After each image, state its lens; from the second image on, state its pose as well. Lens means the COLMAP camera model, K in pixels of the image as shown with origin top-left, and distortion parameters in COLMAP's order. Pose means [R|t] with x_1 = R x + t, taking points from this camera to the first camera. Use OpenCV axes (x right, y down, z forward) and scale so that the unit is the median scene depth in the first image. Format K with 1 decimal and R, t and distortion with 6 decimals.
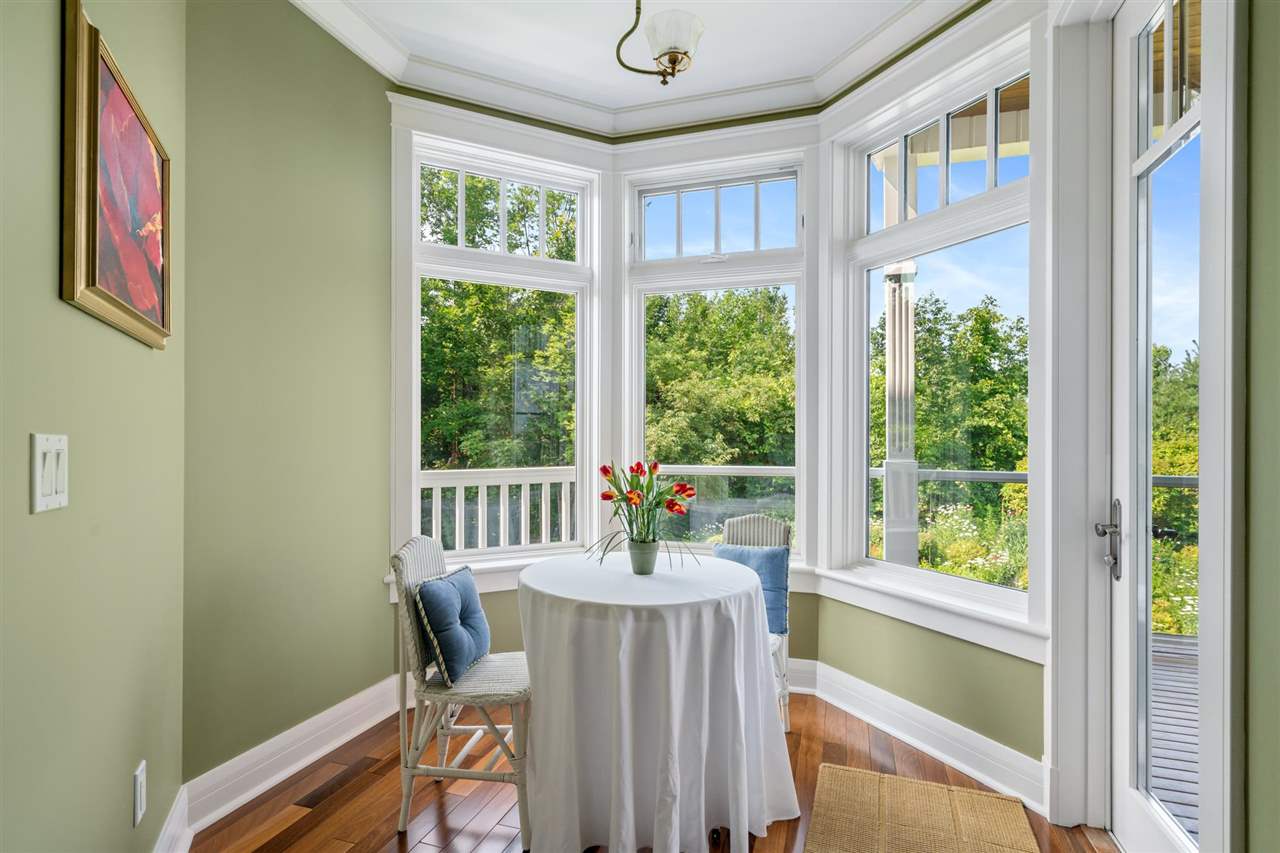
lens RADIAL K [[635.3, 0, 638.3], [0, 635.3, 437.9], [0, 0, 1]] dist [0.003679, 0.000218]
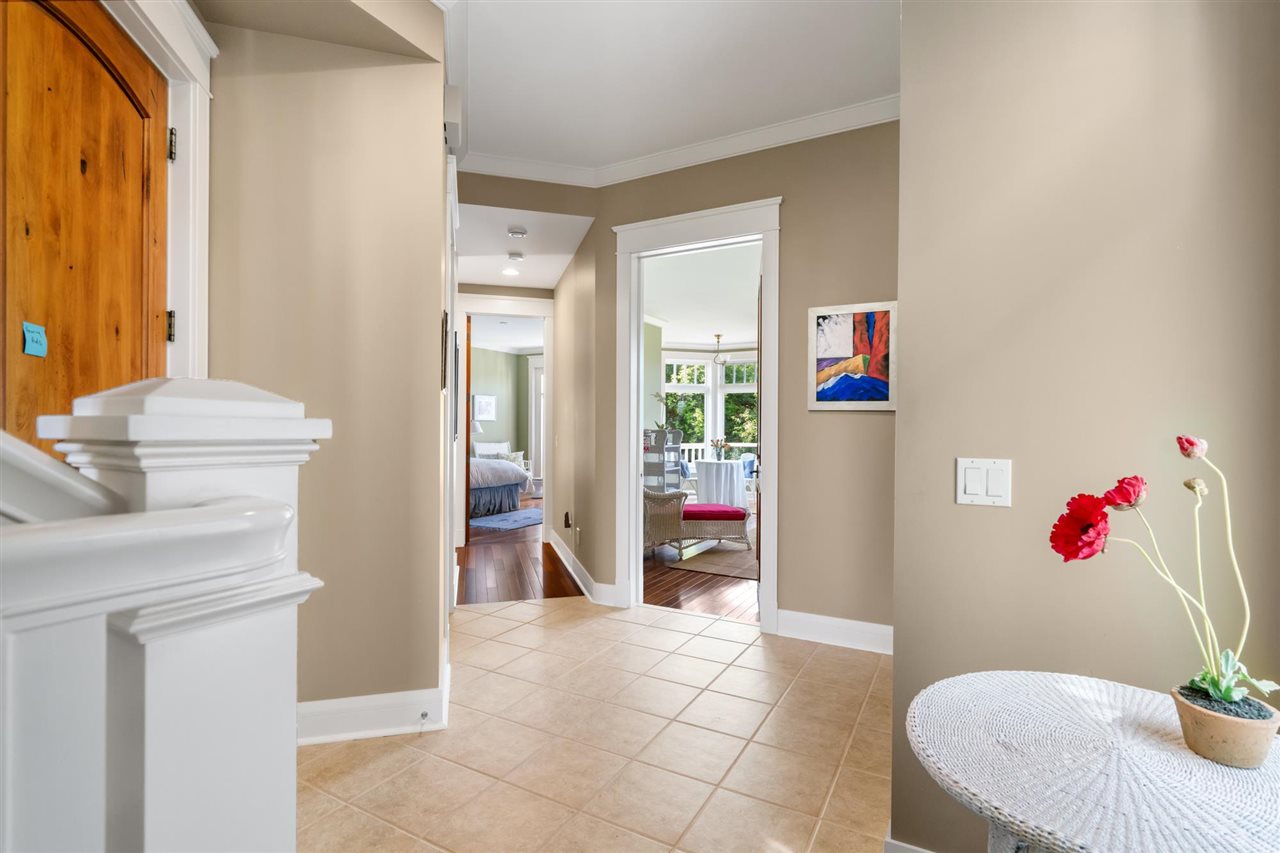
lens RADIAL K [[583.2, 0, 641.7], [0, 583.2, 429.8], [0, 0, 1]] dist [-0.003923, 0.000736]
pose [[0.982305, 0.000512, -0.187286, 0.164240], [-0.000443, 1.000000, 0.000409, -0.023703], [0.187286, -0.000319, 0.982305, -2.244010]]
